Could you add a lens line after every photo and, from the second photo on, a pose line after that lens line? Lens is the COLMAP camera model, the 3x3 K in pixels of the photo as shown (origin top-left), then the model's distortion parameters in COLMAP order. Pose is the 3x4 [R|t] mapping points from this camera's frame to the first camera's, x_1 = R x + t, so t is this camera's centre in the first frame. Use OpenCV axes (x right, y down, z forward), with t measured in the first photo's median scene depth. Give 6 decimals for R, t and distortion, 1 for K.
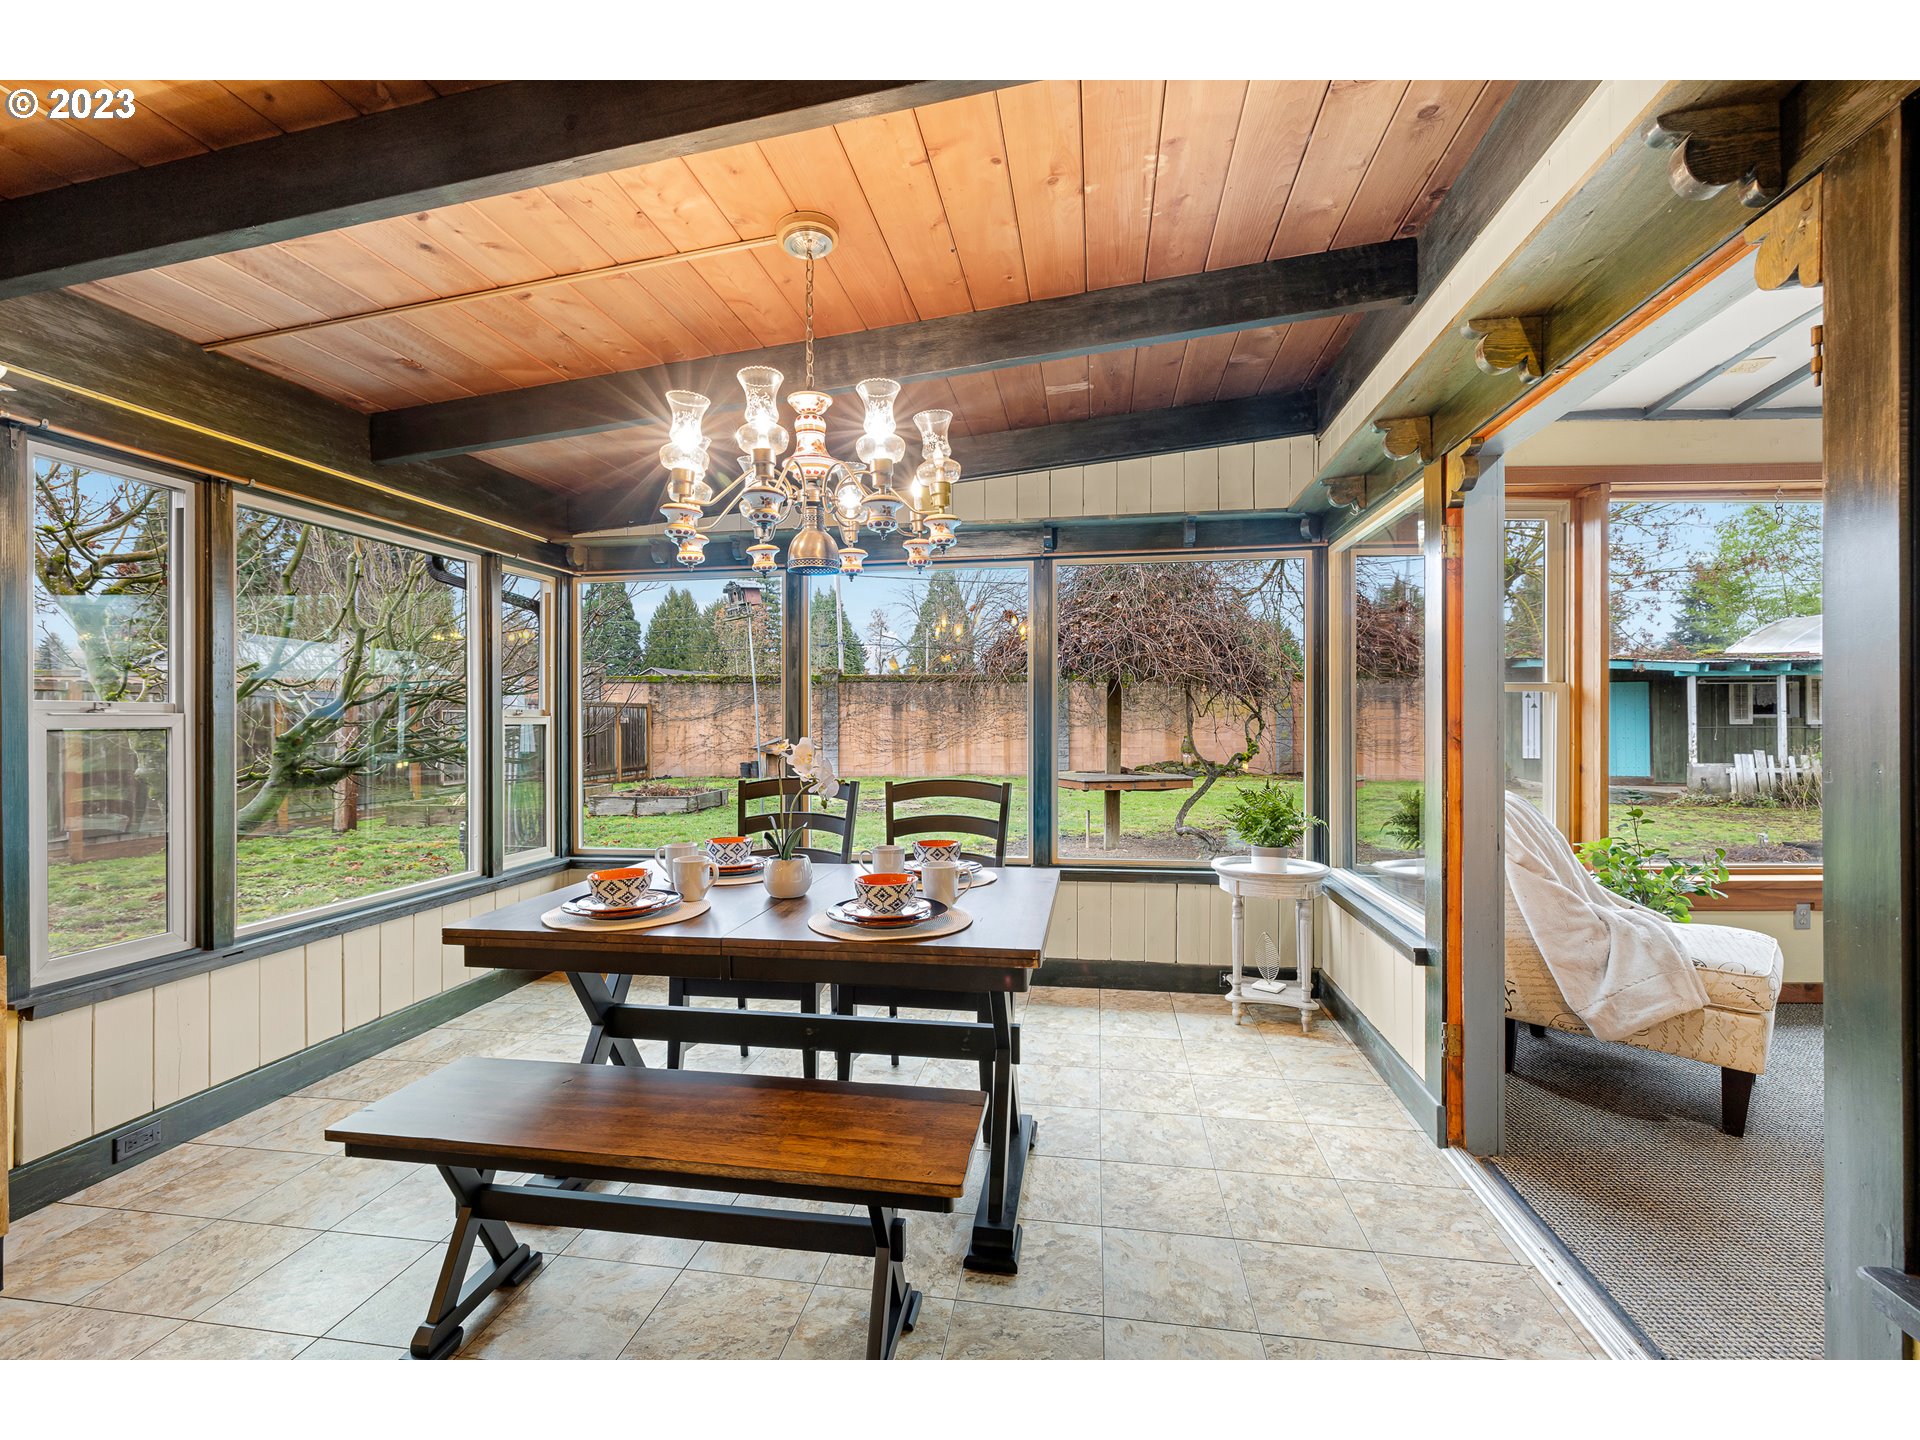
lens RADIAL K [[815.0, 0, 953.4], [0, 815.0, 717.2], [0, 0, 1]] dist [0.000111, 0.000223]
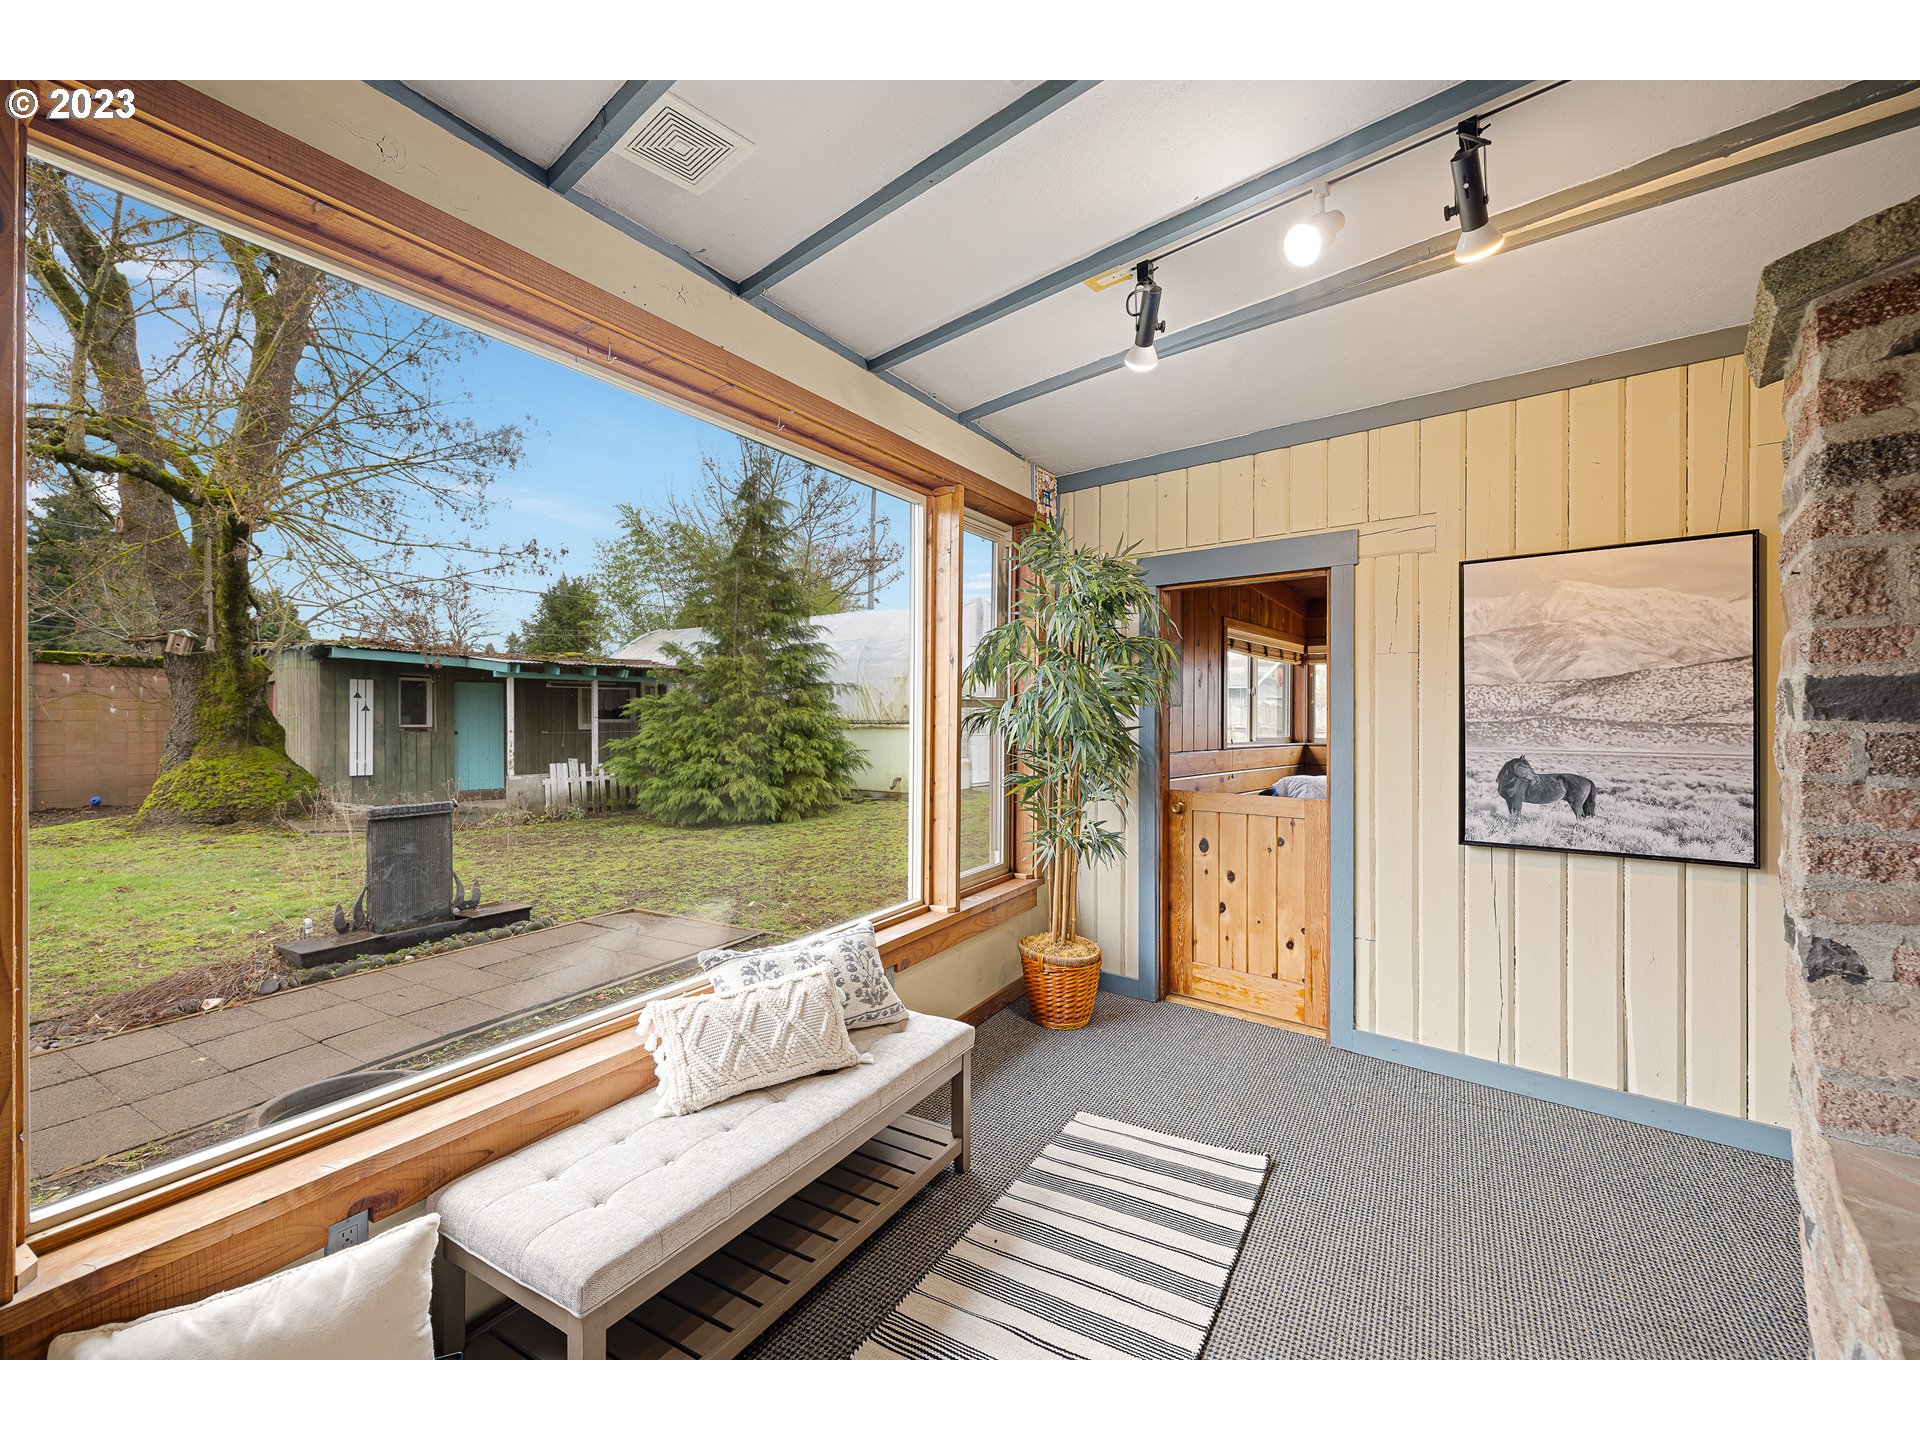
lens RADIAL K [[815.0, 0, 953.4], [0, 815.0, 717.2], [0, 0, 1]] dist [0.000111, 0.000223]
pose [[0.511869, 0.001158, 0.859062, 0.400562], [-0.004348, 0.999990, 0.001242, -0.010623], [-0.859052, -0.004371, 0.511869, 0.134805]]
